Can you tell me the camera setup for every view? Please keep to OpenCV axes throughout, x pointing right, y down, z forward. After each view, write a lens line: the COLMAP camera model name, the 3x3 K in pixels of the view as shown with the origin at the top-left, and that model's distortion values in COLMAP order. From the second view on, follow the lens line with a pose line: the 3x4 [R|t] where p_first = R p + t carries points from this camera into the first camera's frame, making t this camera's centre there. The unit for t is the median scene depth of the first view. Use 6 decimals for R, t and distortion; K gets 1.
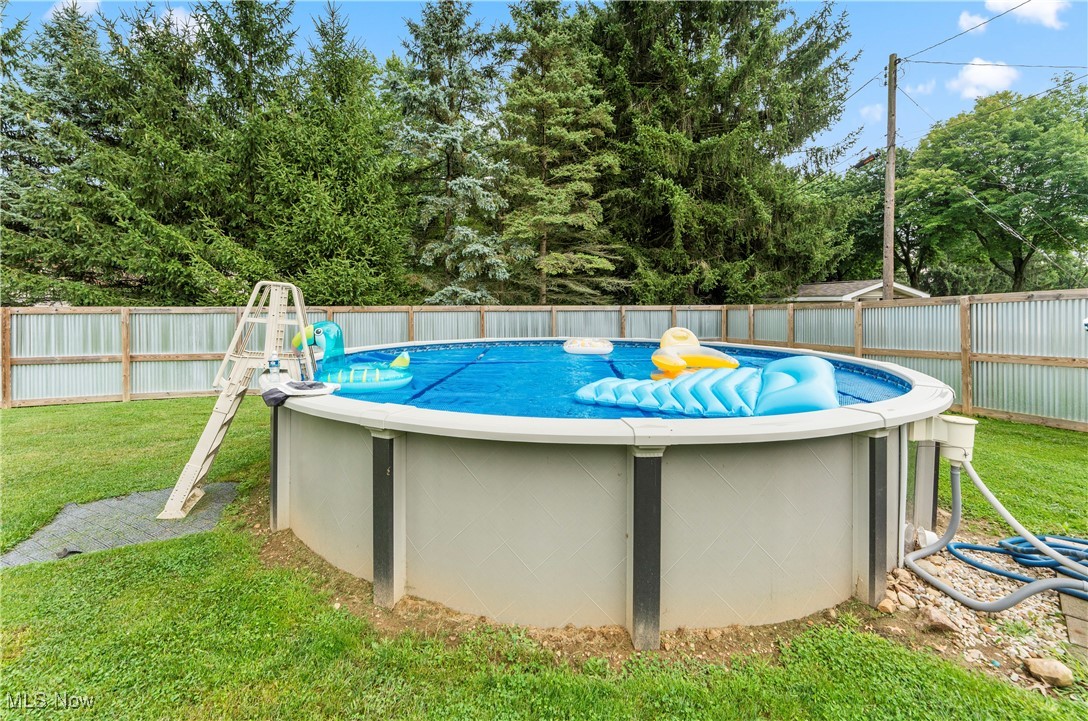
lens RADIAL K [[453.6, 0, 545.0], [0, 453.6, 310.3], [0, 0, 1]] dist [0.011963, -0.000051]
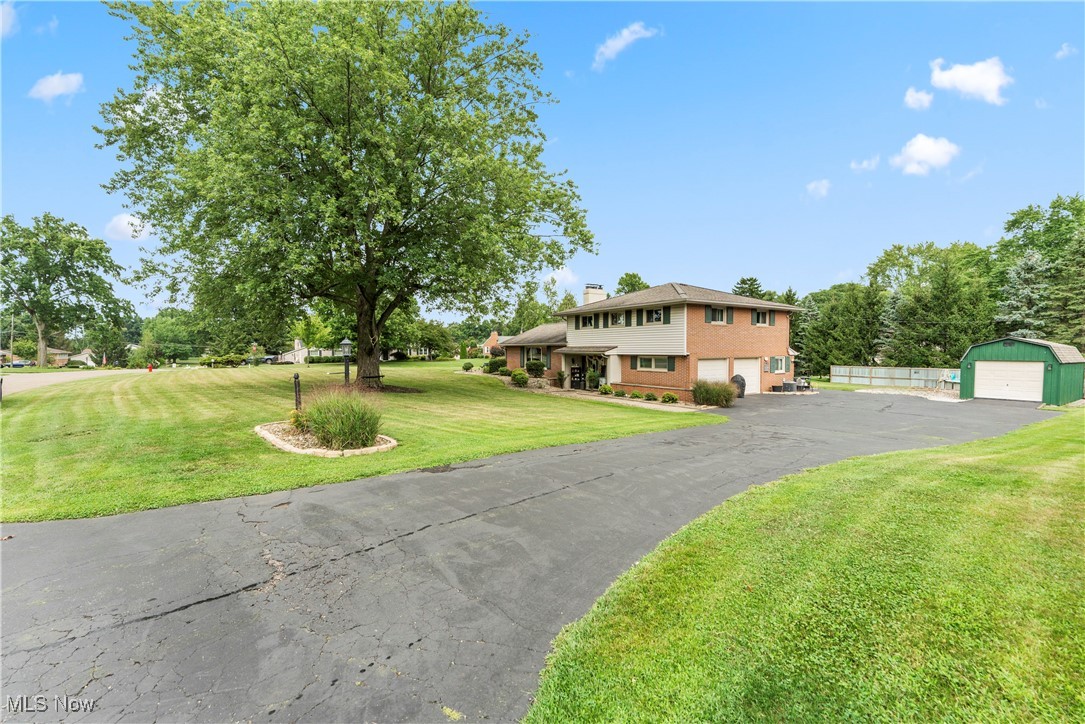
lens RADIAL K [[453.6, 0, 542.5], [0, 453.6, 362.0], [0, 0, 1]] dist [-0.000863, 0.000531]
pose [[0.260789, 0.025820, -0.965051, 2.177319], [-0.004491, 0.999664, 0.025532, -0.143500], [0.965385, -0.002325, 0.260817, -3.294103]]
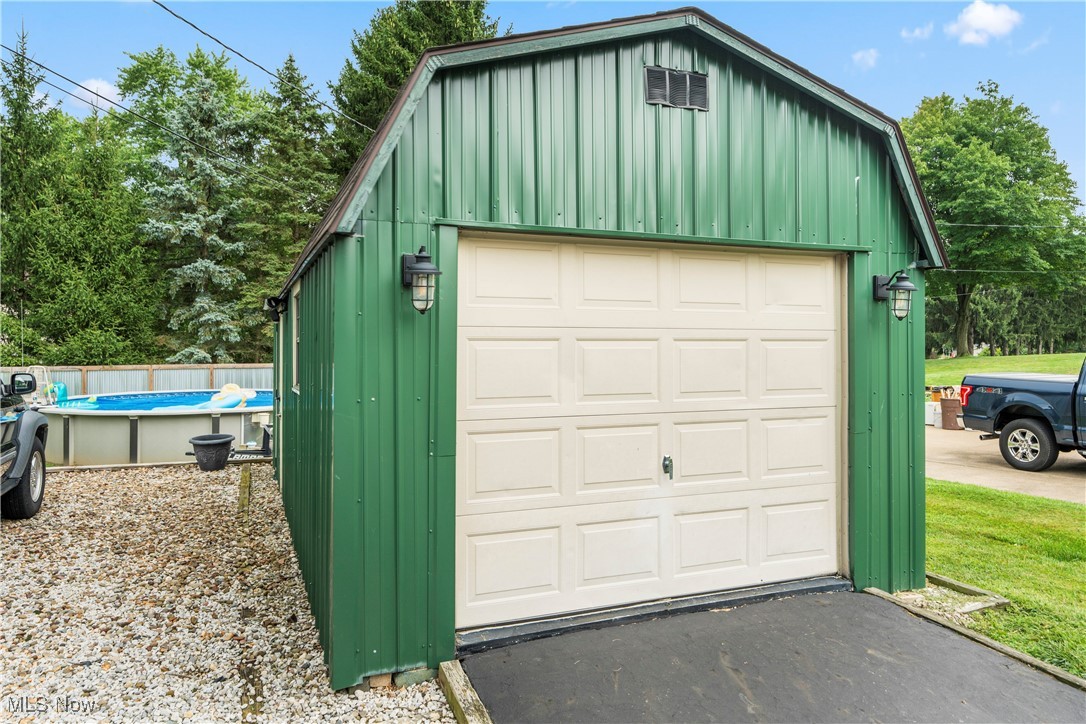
lens RADIAL K [[732.5, 0, 541.9], [0, 732.5, 335.8], [0, 0, 1]] dist [-0.002137, 0.000521]
pose [[0.998516, -0.001666, 0.054435, 0.691143], [0.002543, 0.999868, -0.016045, -0.056184], [-0.054401, 0.016160, 0.998388, -1.115025]]
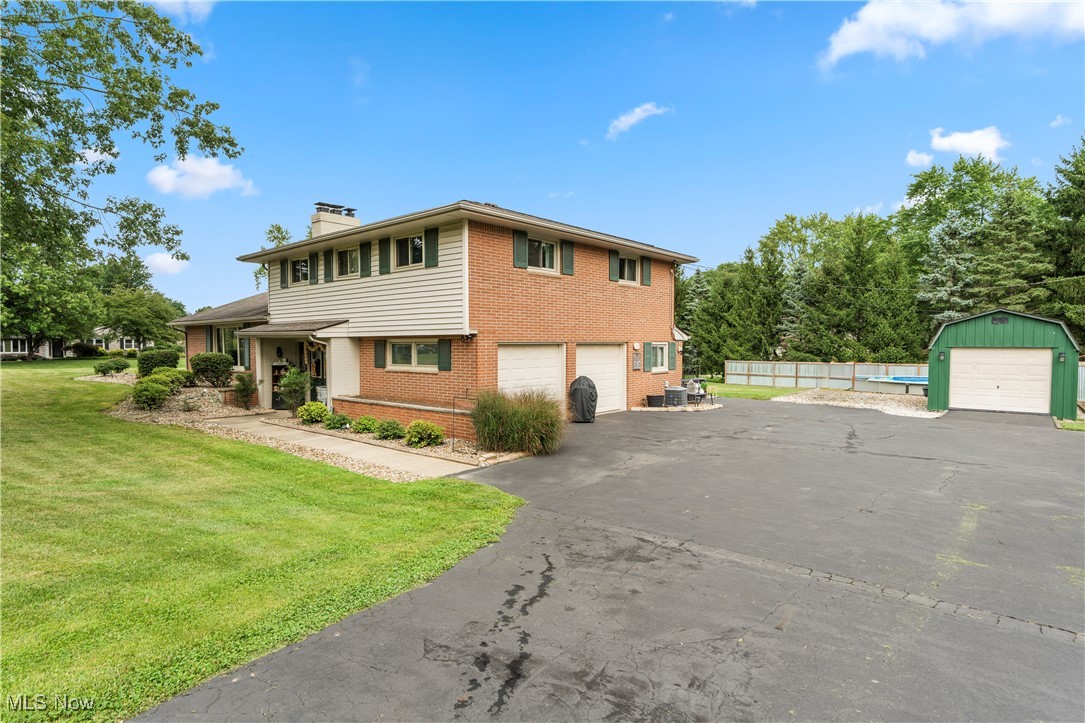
lens RADIAL K [[577.3, 0, 537.3], [0, 577.3, 360.0], [0, 0, 1]] dist [0.002648, -0.000519]
pose [[0.506945, 0.023427, -0.861660, 1.489977], [-0.004581, 0.999690, 0.024485, -0.105649], [0.861966, -0.008466, 0.506895, -2.645074]]
